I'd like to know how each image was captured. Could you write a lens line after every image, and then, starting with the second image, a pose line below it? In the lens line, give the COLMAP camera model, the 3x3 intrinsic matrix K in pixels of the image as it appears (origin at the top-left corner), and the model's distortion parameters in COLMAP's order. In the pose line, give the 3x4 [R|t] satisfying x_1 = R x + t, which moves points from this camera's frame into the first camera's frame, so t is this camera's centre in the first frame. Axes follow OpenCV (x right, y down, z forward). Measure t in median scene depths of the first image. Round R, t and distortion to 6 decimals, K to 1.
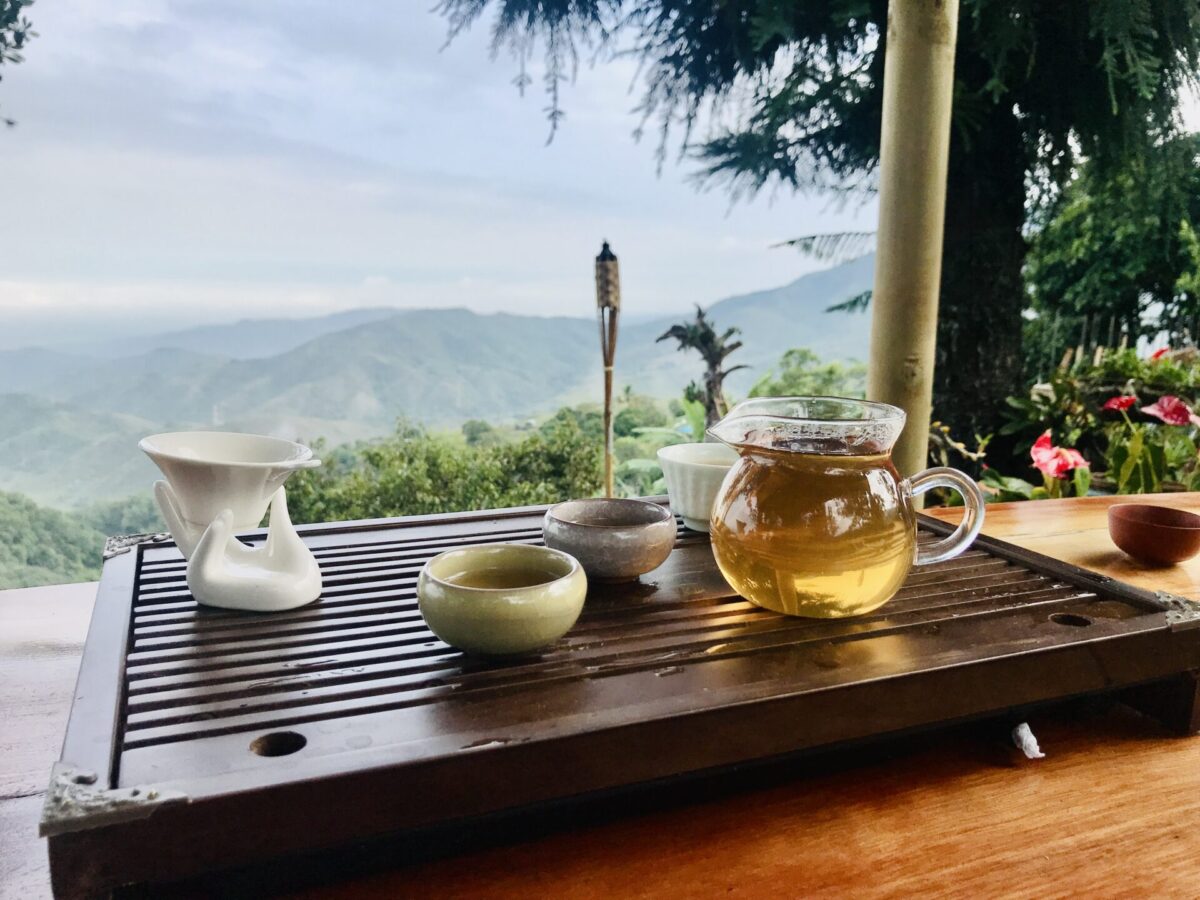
lens RADIAL K [[983.3, 0, 601.7], [0, 983.3, 448.7], [0, 0, 1]] dist [0.001986, -0.012684]
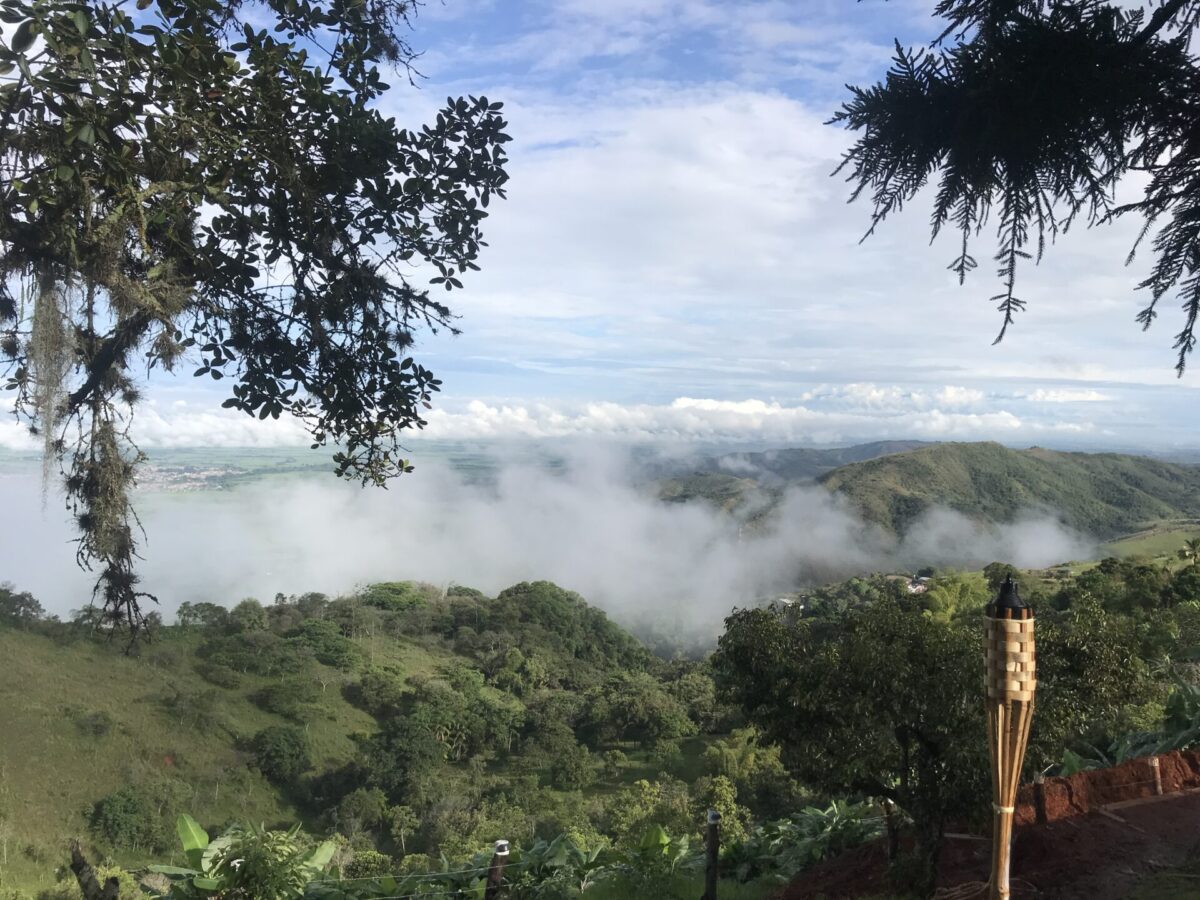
lens RADIAL K [[983.3, 0, 600.9], [0, 983.3, 453.9], [0, 0, 1]] dist [0.001986, -0.012684]
pose [[0.864379, 0.025679, -0.502185, 0.052396], [-0.085269, 0.991717, -0.096058, -0.115215], [0.495559, 0.125852, 0.859408, 0.201365]]
